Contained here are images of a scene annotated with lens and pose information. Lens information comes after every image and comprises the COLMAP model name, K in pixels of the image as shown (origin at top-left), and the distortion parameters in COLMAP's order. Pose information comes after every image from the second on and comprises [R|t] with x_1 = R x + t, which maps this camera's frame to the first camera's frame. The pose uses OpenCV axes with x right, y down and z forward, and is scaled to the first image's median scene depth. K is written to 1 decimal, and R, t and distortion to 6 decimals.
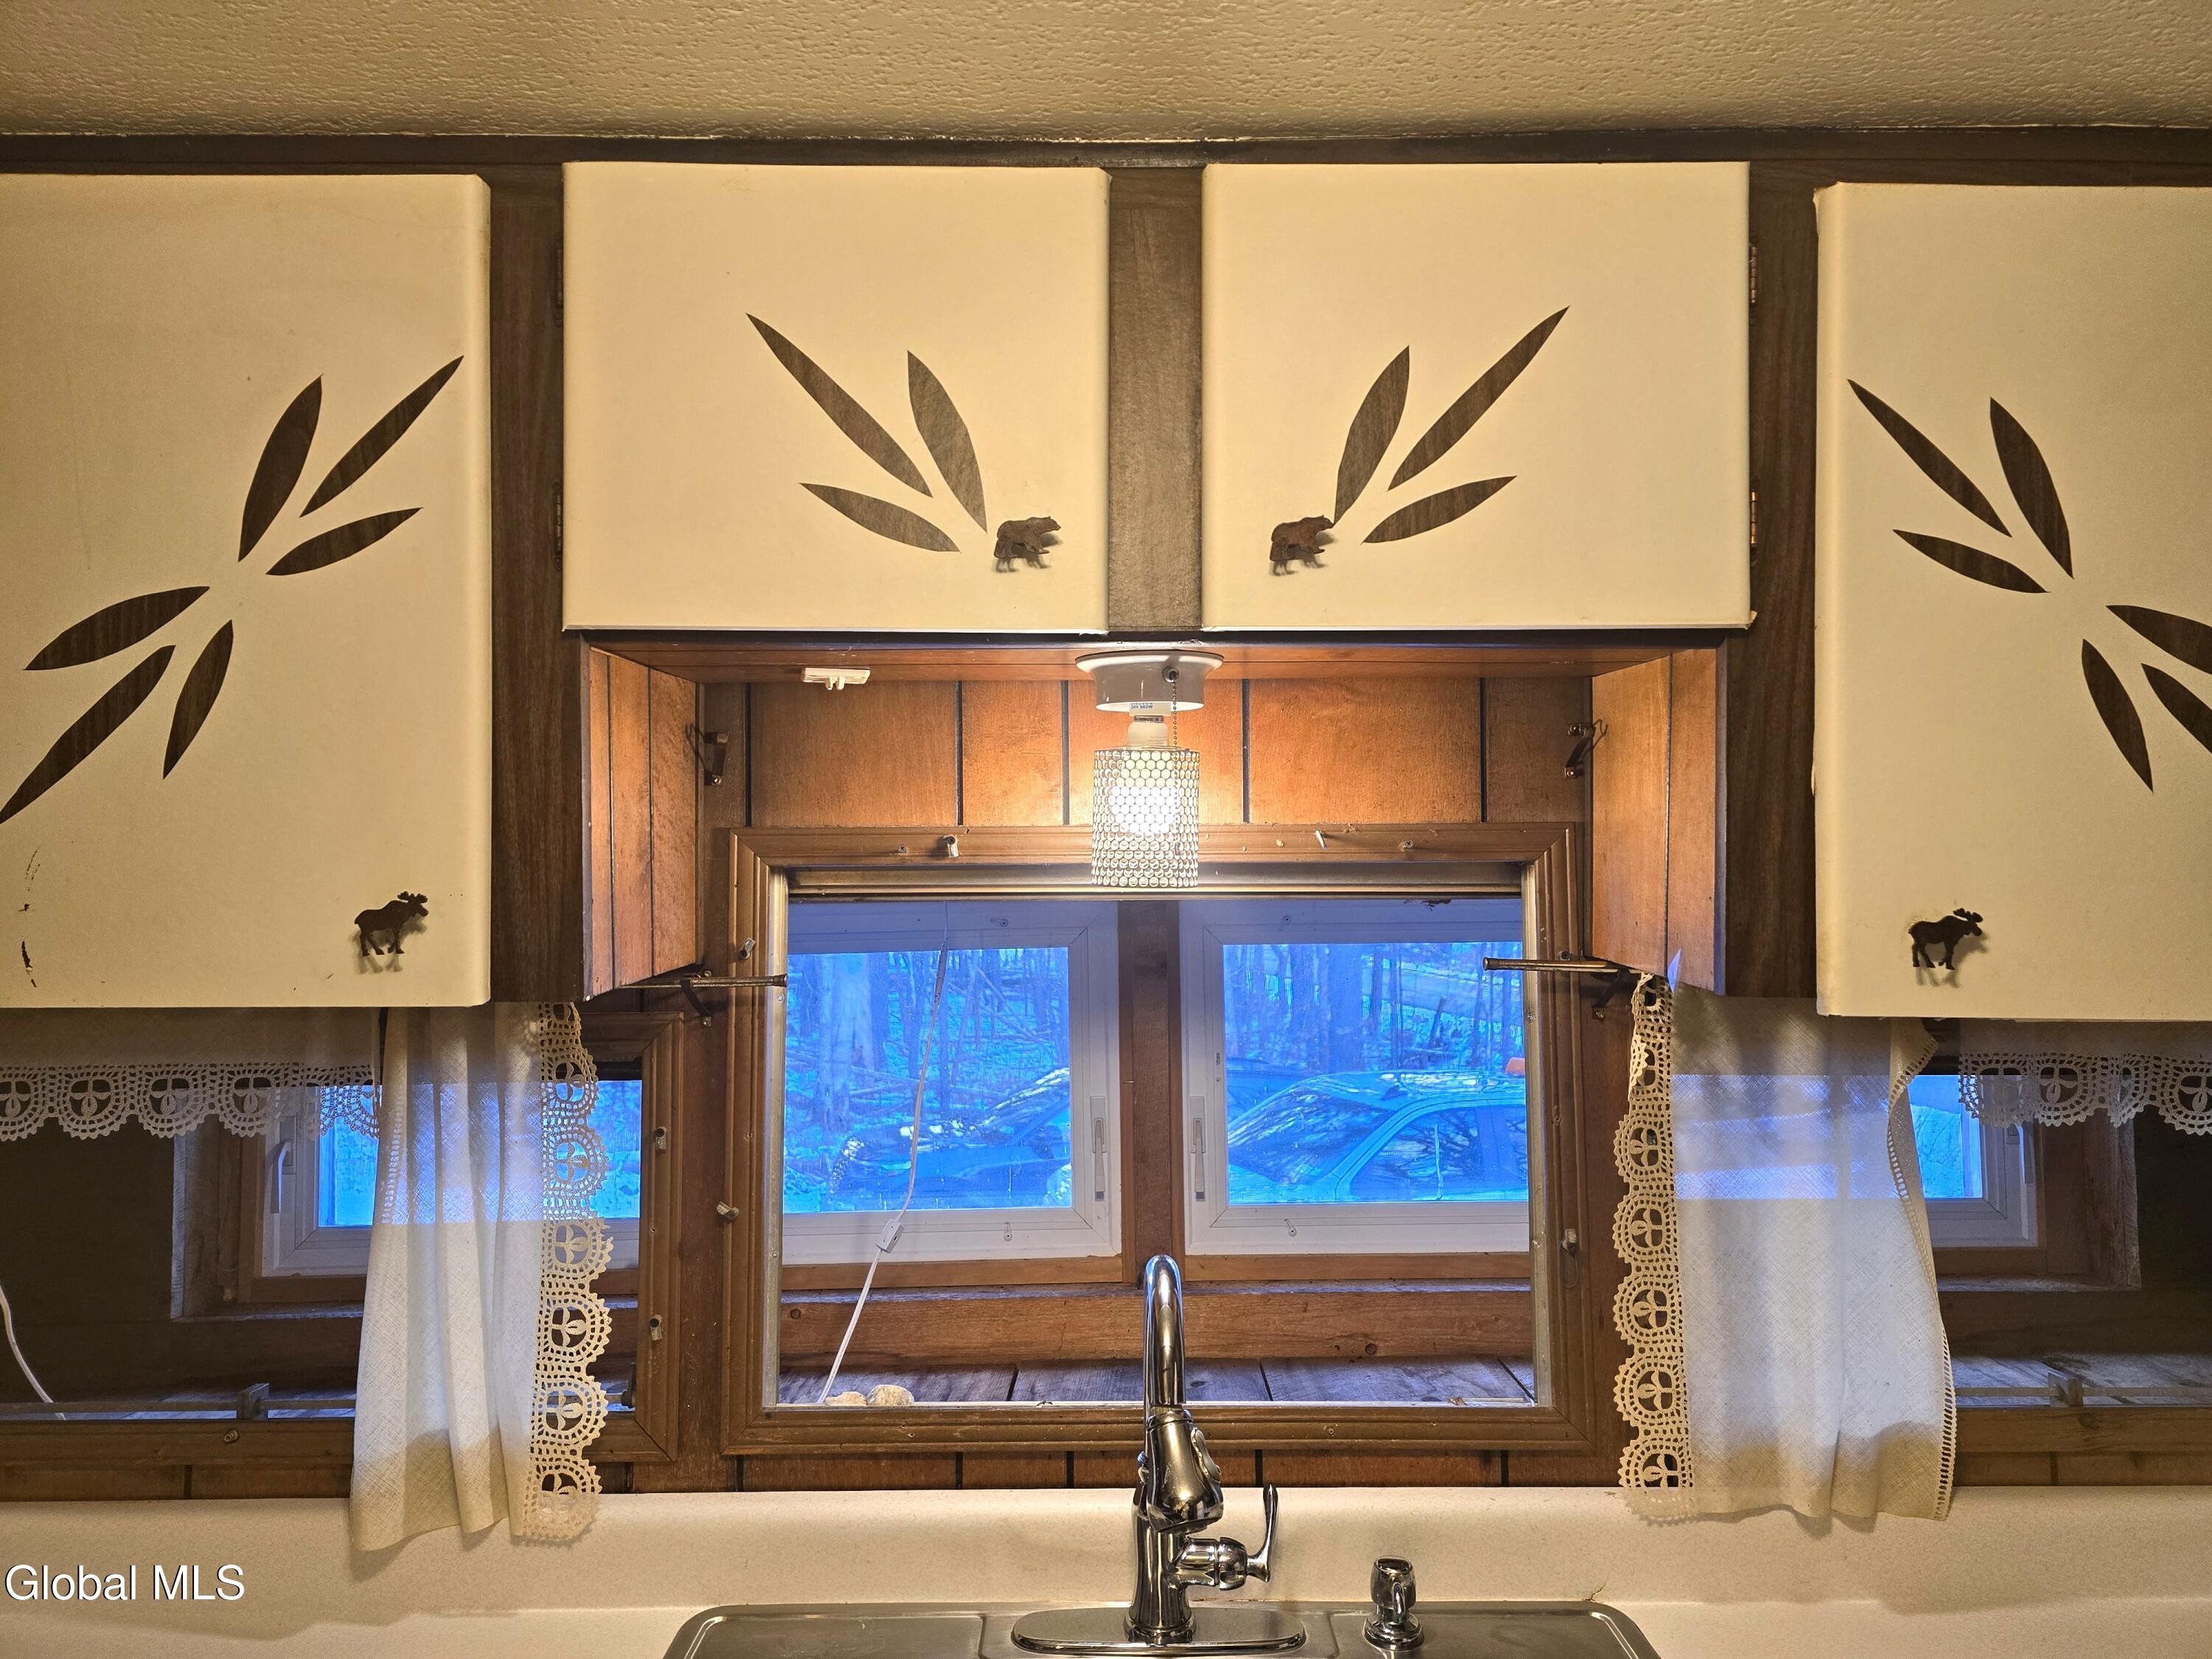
lens RADIAL K [[1498.2, 0, 1119.0], [0, 1498.2, 845.3], [0, 0, 1]] dist [0.053322, -0.037694]
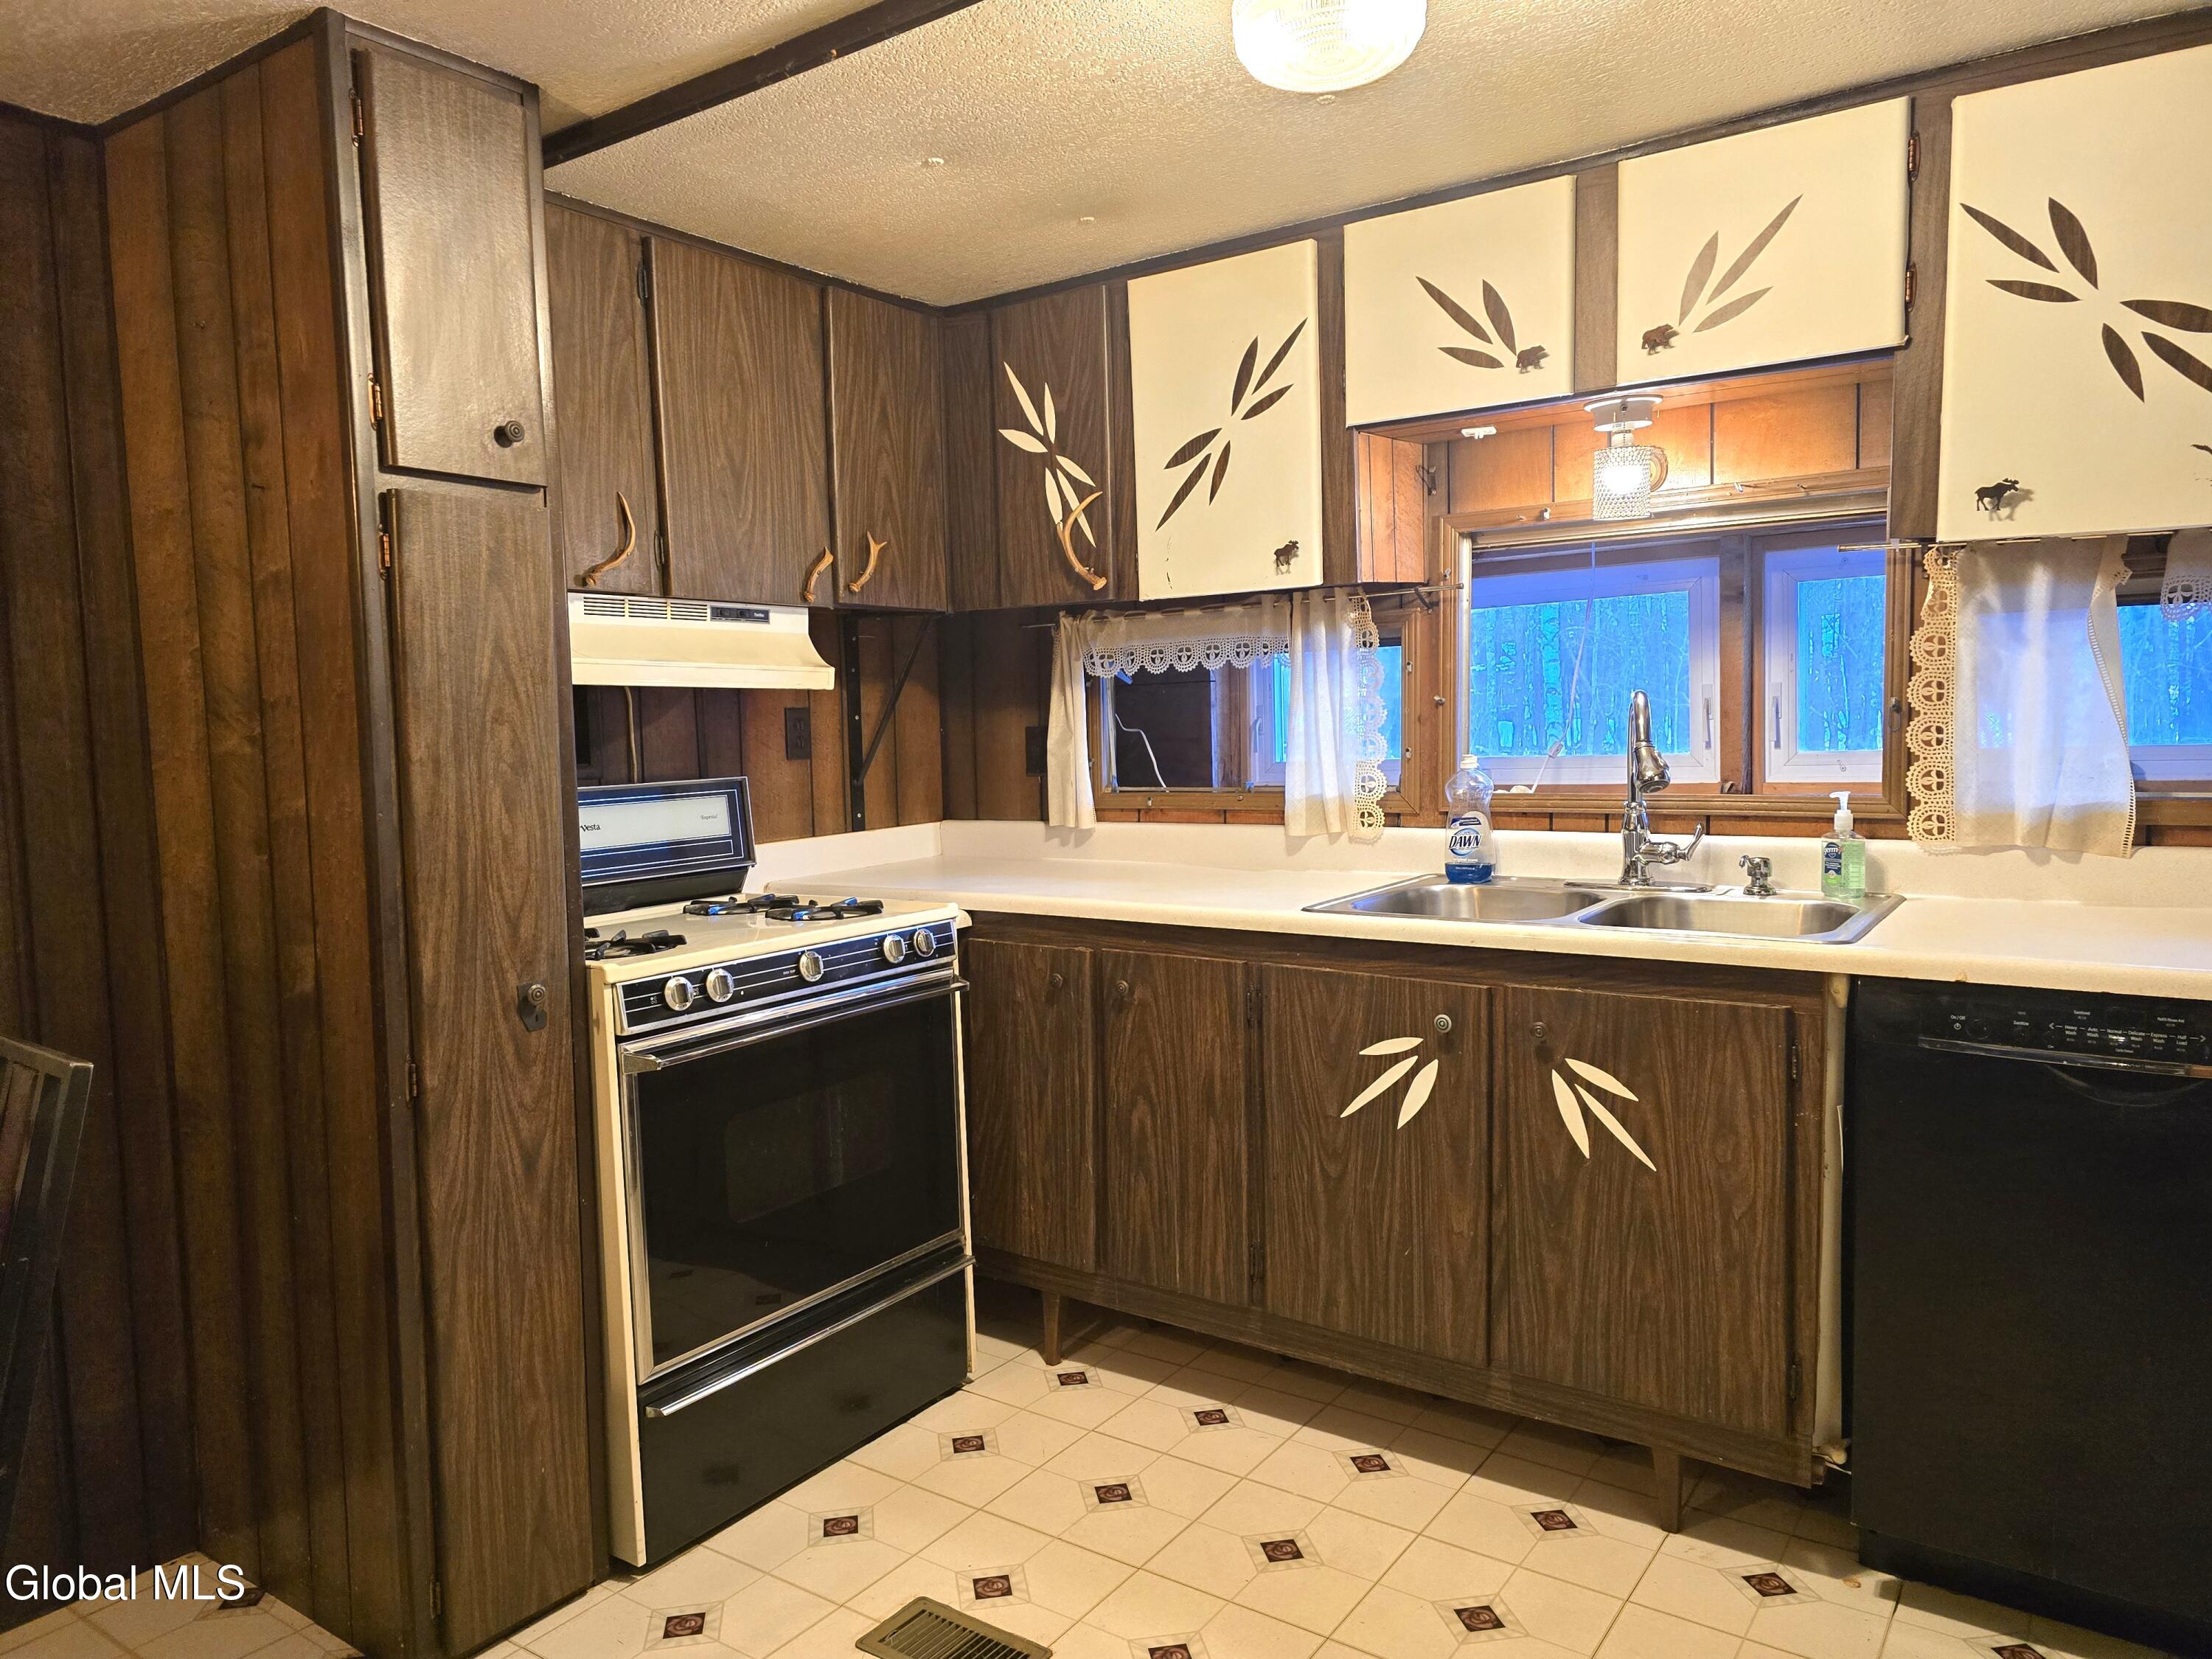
lens RADIAL K [[1498.2, 0, 1091.4], [0, 1498.2, 832.7], [0, 0, 1]] dist [0.053322, -0.037694]
pose [[0.816000, 0.028772, -0.577335, 0.586807], [0.045707, 0.992422, 0.114061, 0.172864], [0.576242, -0.119463, 0.808501, -1.045545]]
